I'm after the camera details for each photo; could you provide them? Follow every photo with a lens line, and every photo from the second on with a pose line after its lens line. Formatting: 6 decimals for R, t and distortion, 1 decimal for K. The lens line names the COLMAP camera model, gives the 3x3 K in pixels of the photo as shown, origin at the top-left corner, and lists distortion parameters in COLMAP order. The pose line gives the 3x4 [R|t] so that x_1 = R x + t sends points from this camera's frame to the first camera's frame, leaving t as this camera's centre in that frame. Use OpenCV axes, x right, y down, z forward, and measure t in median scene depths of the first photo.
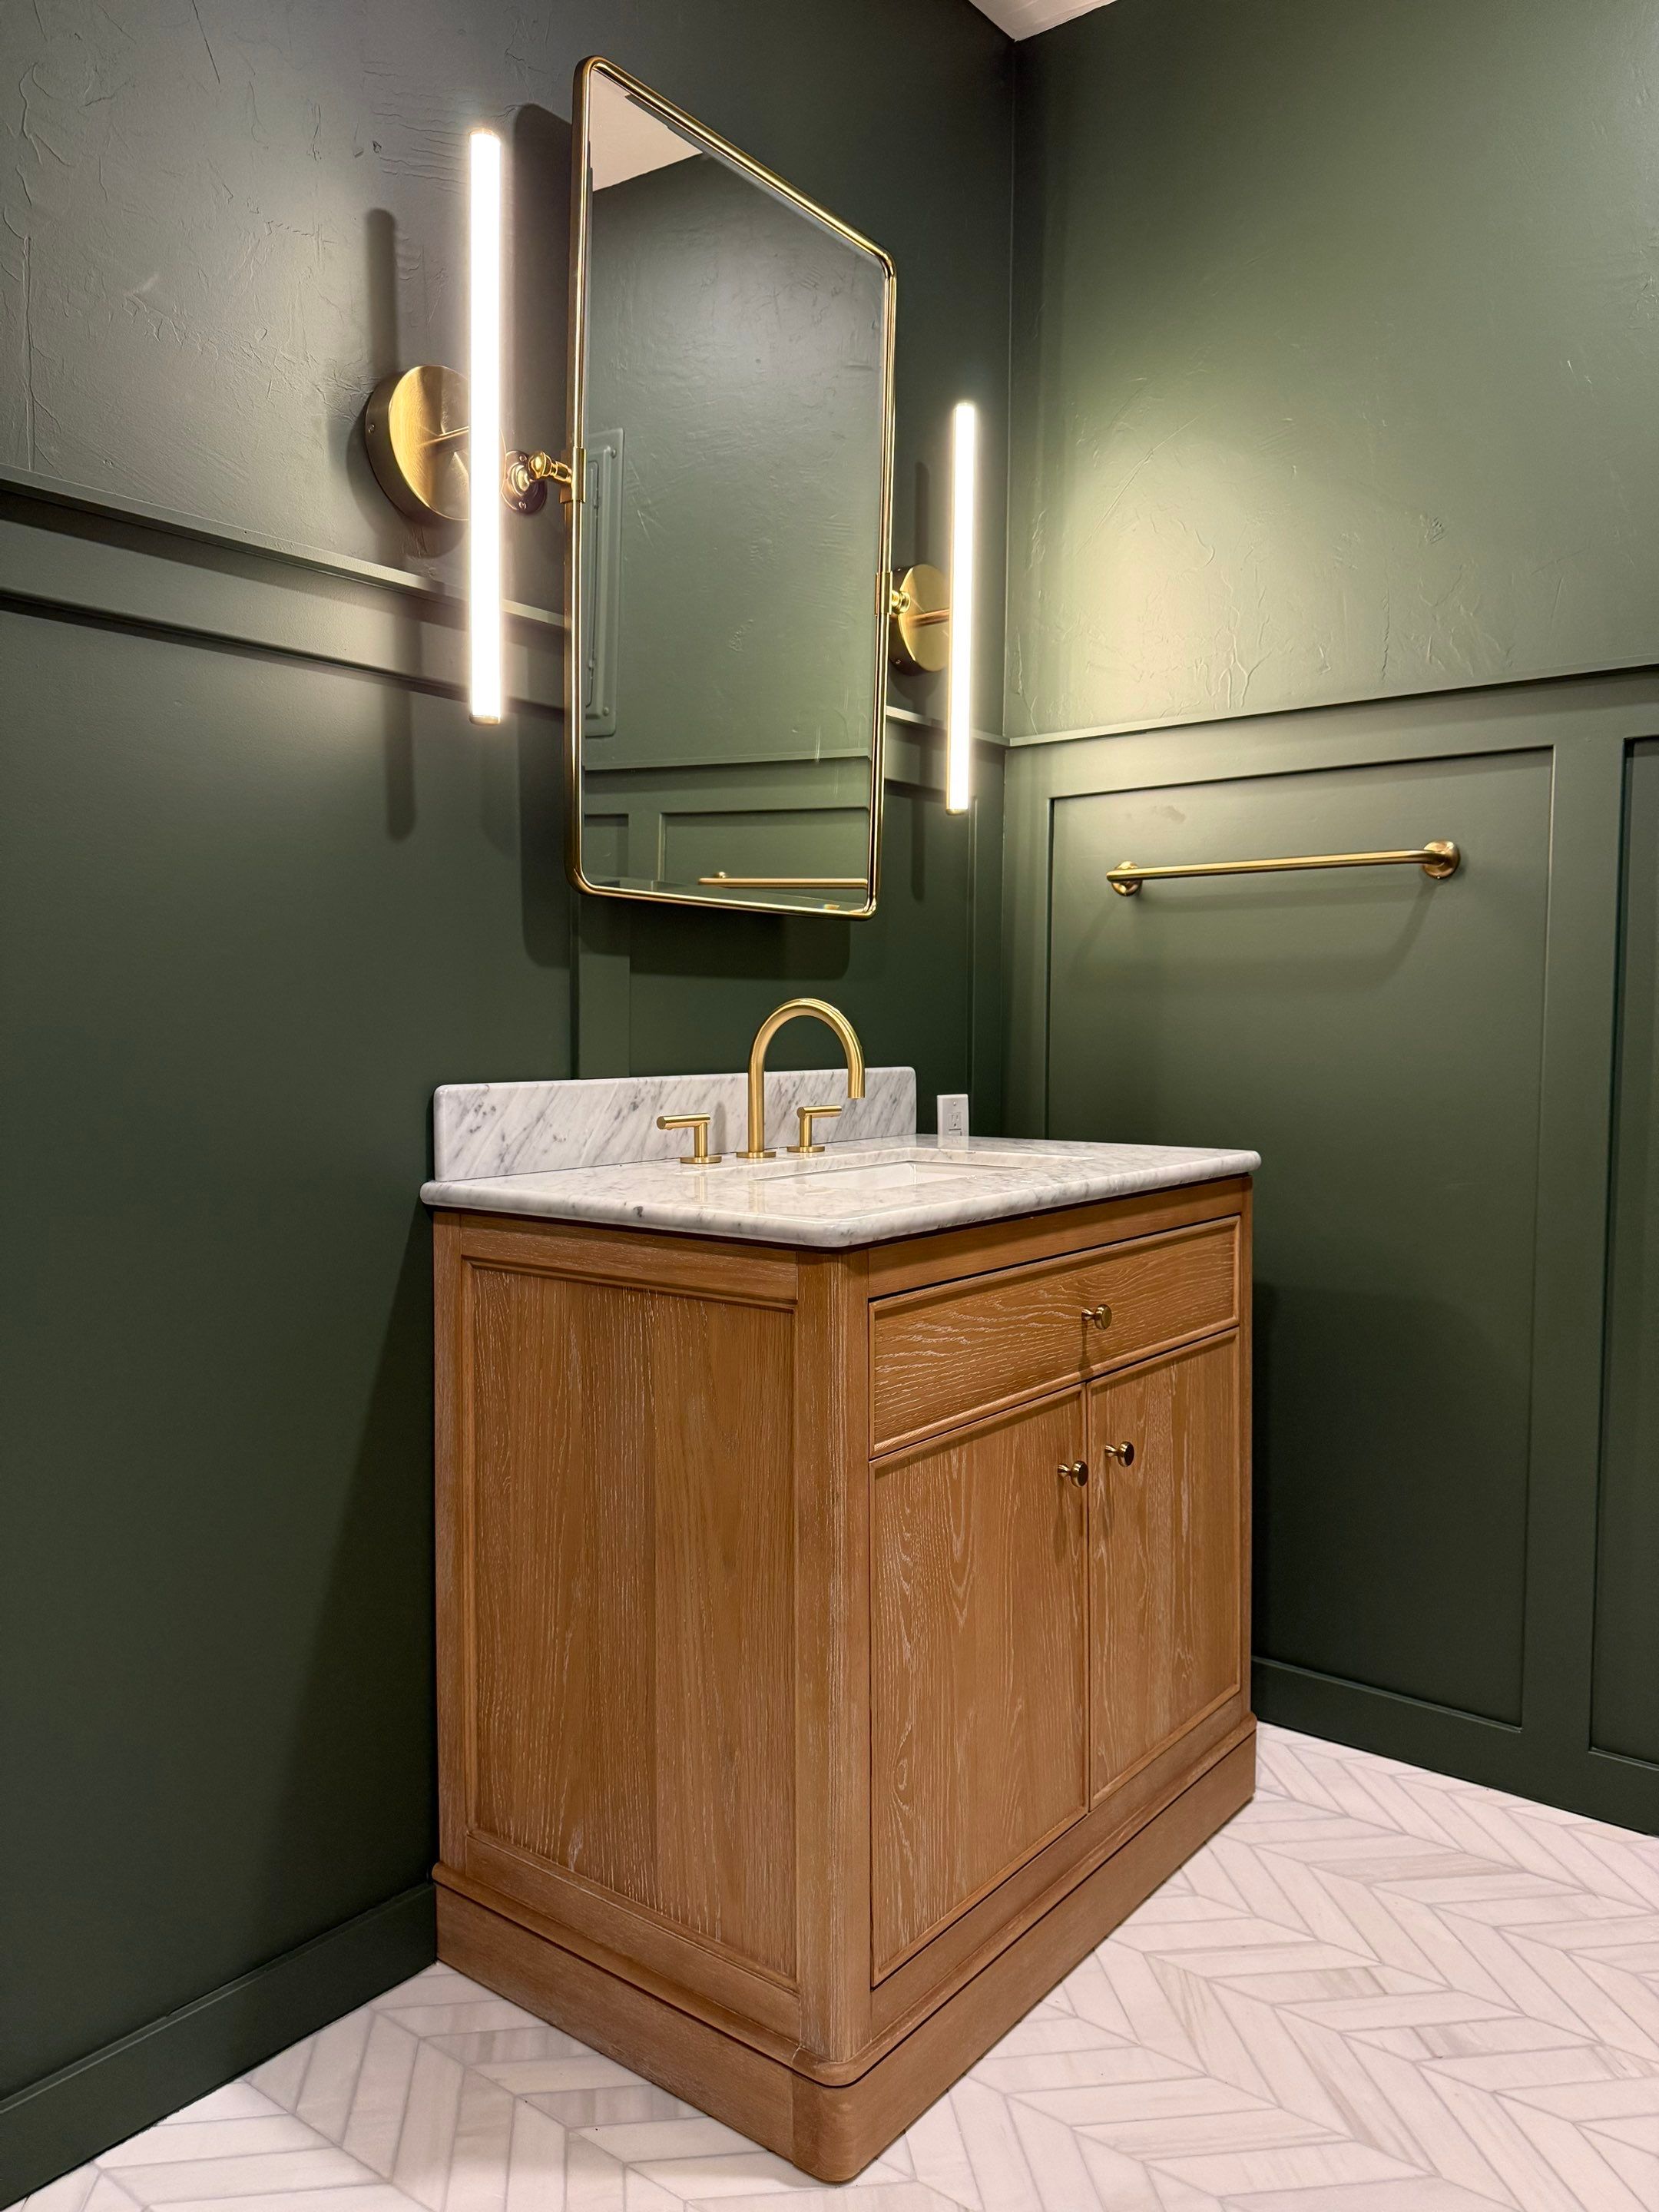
lens RADIAL K [[1554.3, 0, 827.0], [0, 1554.3, 1088.0], [0, 0, 1]] dist [0.092504, -0.166280]
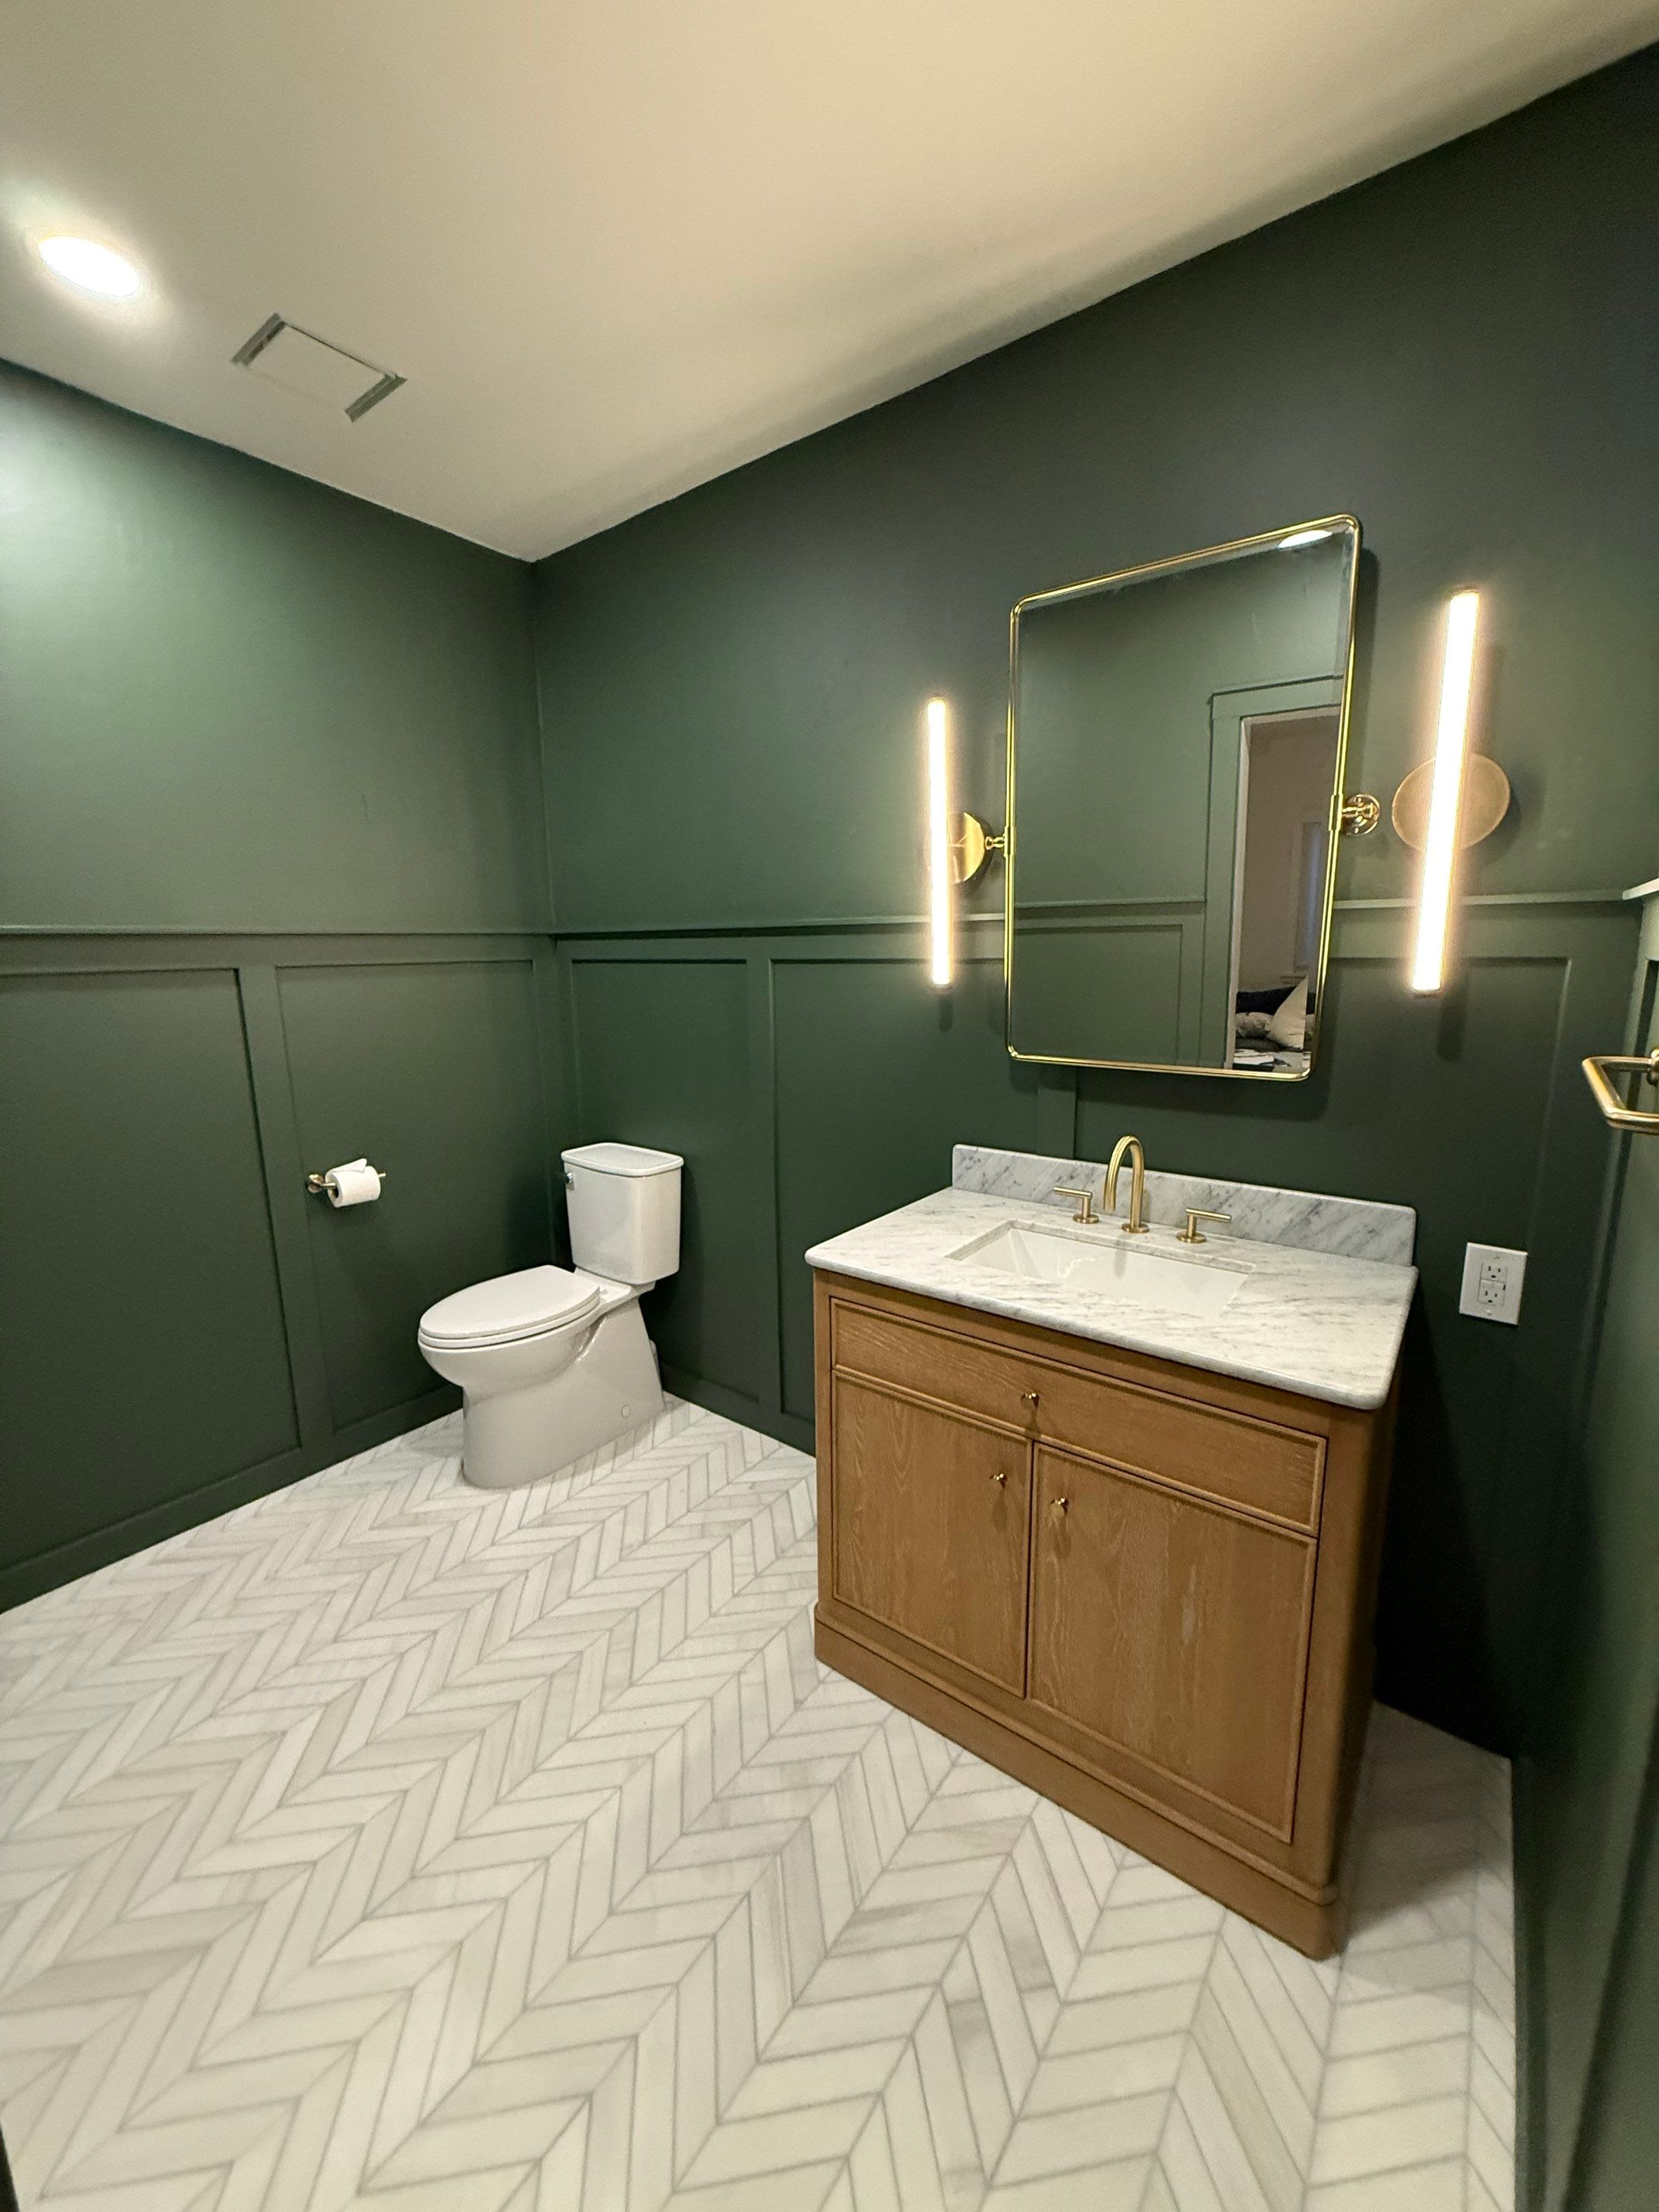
lens RADIAL K [[879.0, 0, 829.1], [0, 879.0, 1101.5], [0, 0, 1]] dist [0.001329, 0.000162]
pose [[0.015544, 0.174168, -0.984593, 0.855675], [-0.029196, 0.984371, 0.173668, -0.243097], [0.999453, 0.026047, 0.020387, 0.733069]]
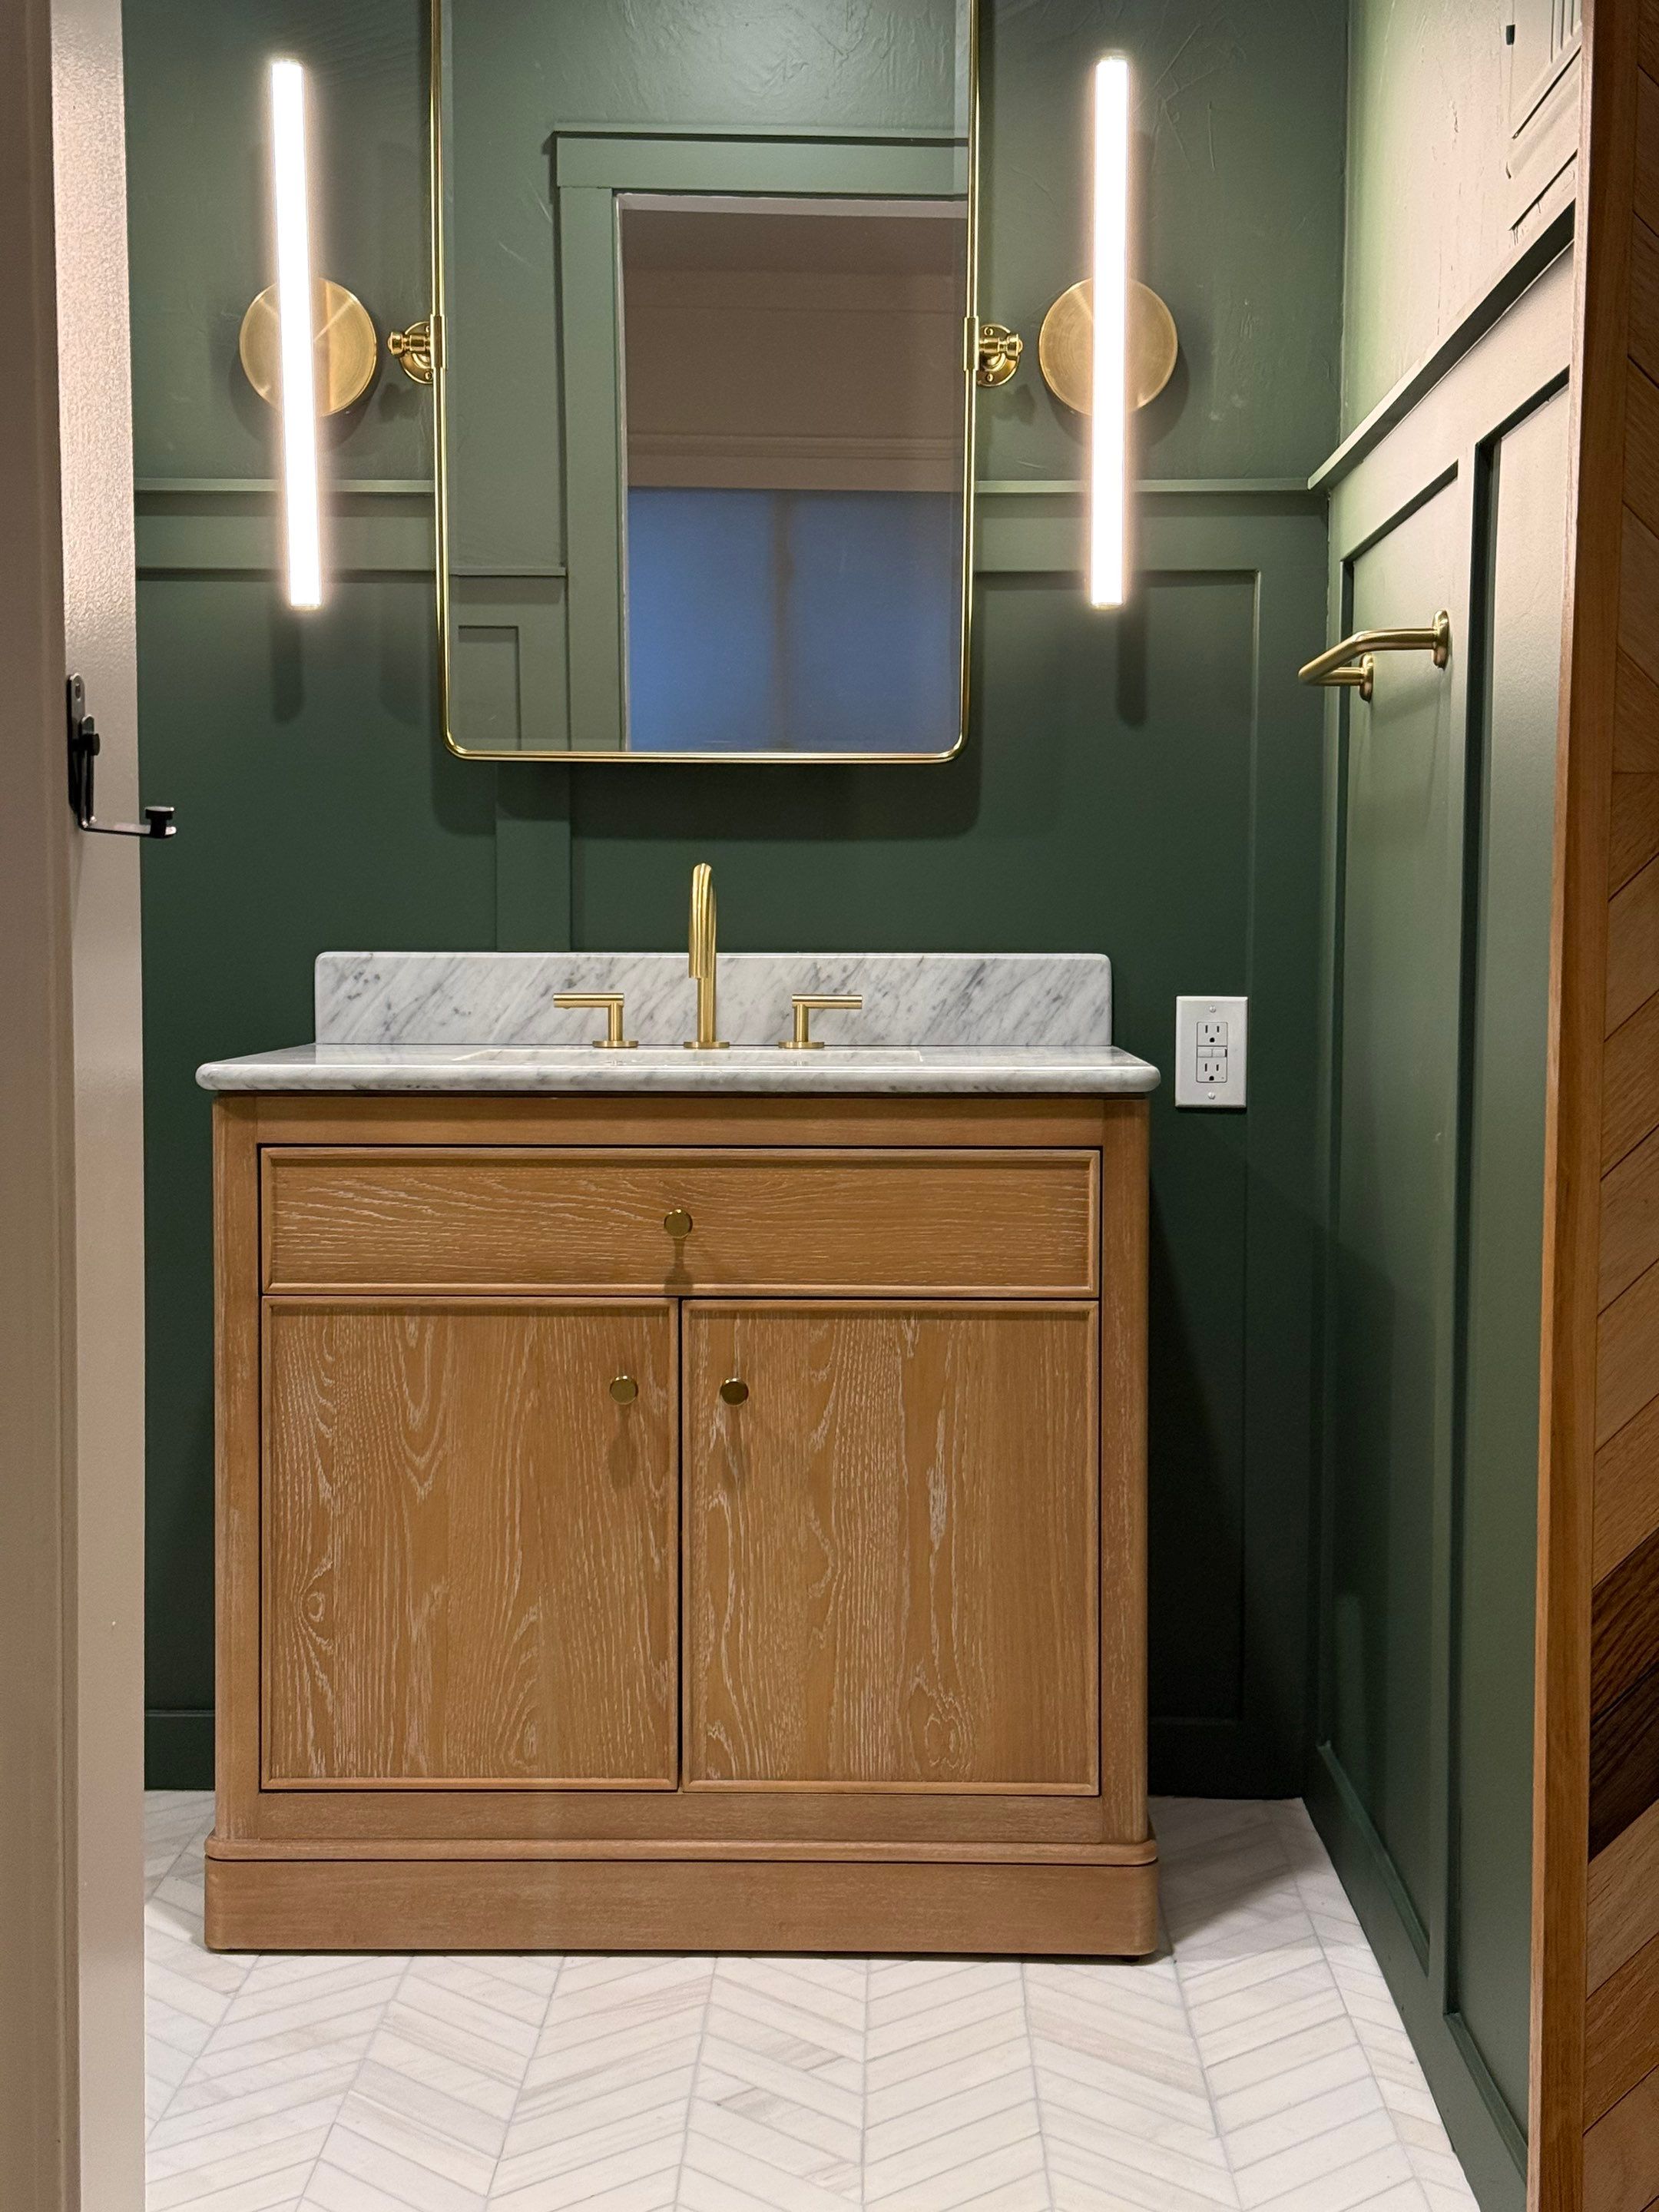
lens RADIAL K [[3101.6, 0, 829.5], [0, 3101.6, 1106.0], [0, 0, 1]] dist [0.182854, -0.269836]
pose [[0.597640, 0.049535, -0.800233, 1.502426], [-0.036178, 0.998739, 0.034804, 0.014983], [0.800948, 0.008150, 0.598678, 0.019695]]
